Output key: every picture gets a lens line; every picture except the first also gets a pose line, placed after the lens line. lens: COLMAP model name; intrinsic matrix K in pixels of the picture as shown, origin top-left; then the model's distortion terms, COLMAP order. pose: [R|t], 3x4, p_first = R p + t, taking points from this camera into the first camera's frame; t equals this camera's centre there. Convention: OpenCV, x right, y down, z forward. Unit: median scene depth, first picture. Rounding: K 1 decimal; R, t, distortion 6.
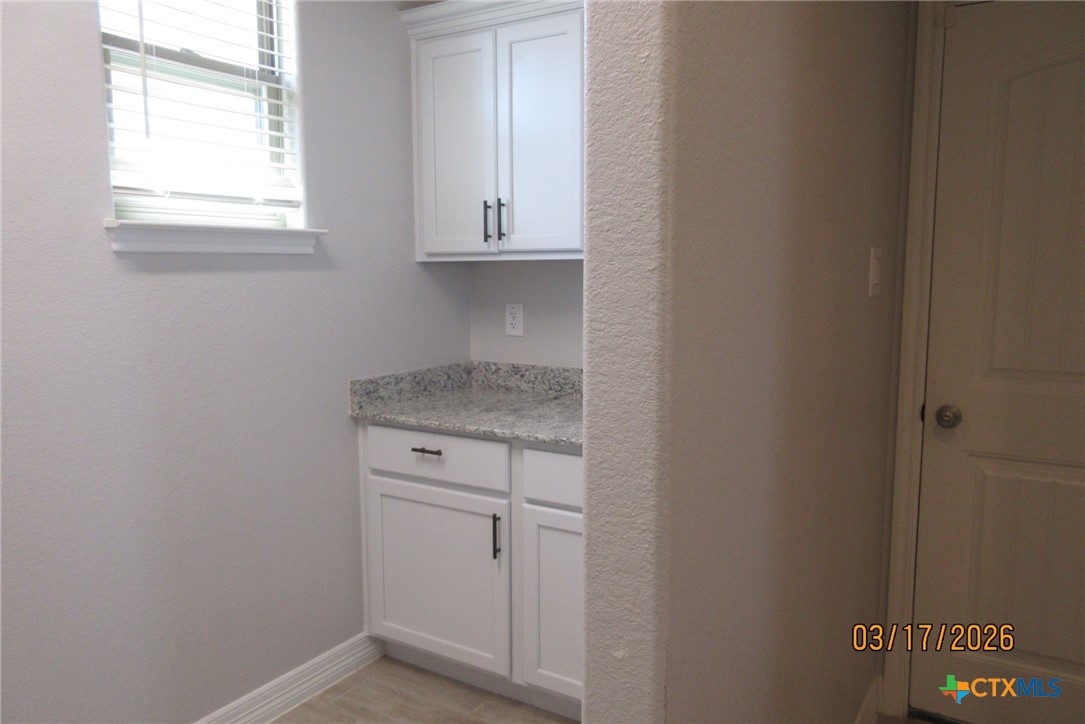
lens RADIAL K [[806.1, 0, 542.8], [0, 806.1, 360.9], [0, 0, 1]] dist [-0.000237, 0.007442]
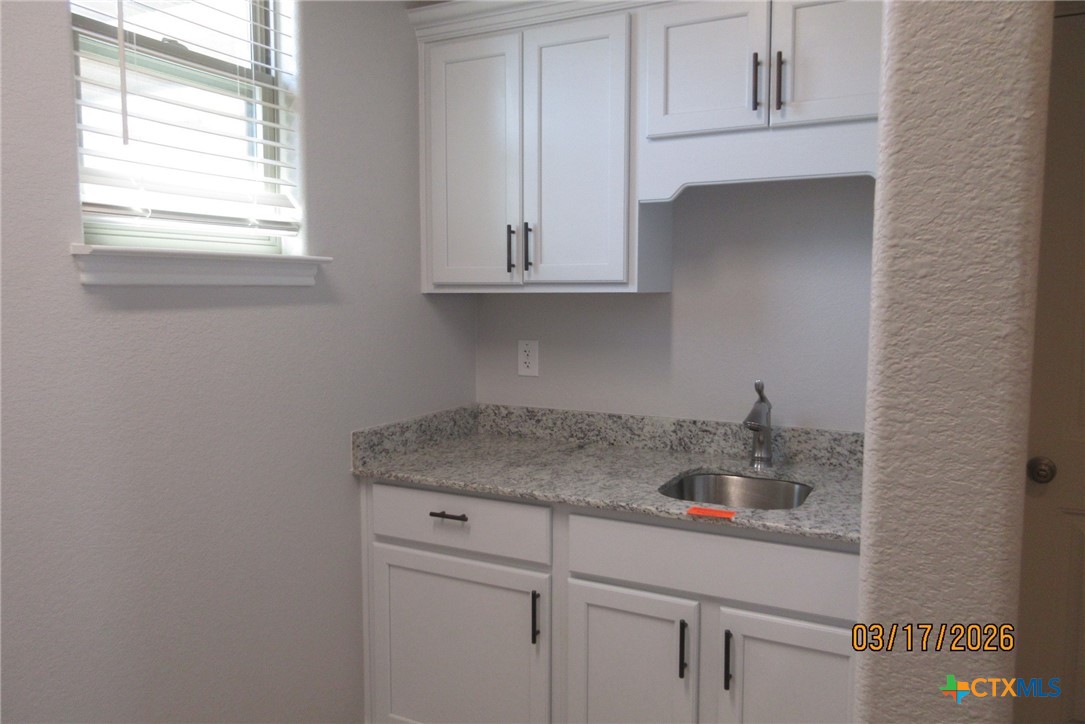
lens RADIAL K [[806.1, 0, 541.7], [0, 806.1, 362.2], [0, 0, 1]] dist [-0.000237, 0.007442]
pose [[0.996723, -0.002686, 0.080846, -0.120528], [0.004796, 0.999653, -0.025916, -0.030100], [-0.080748, 0.026219, 0.996390, 0.143526]]
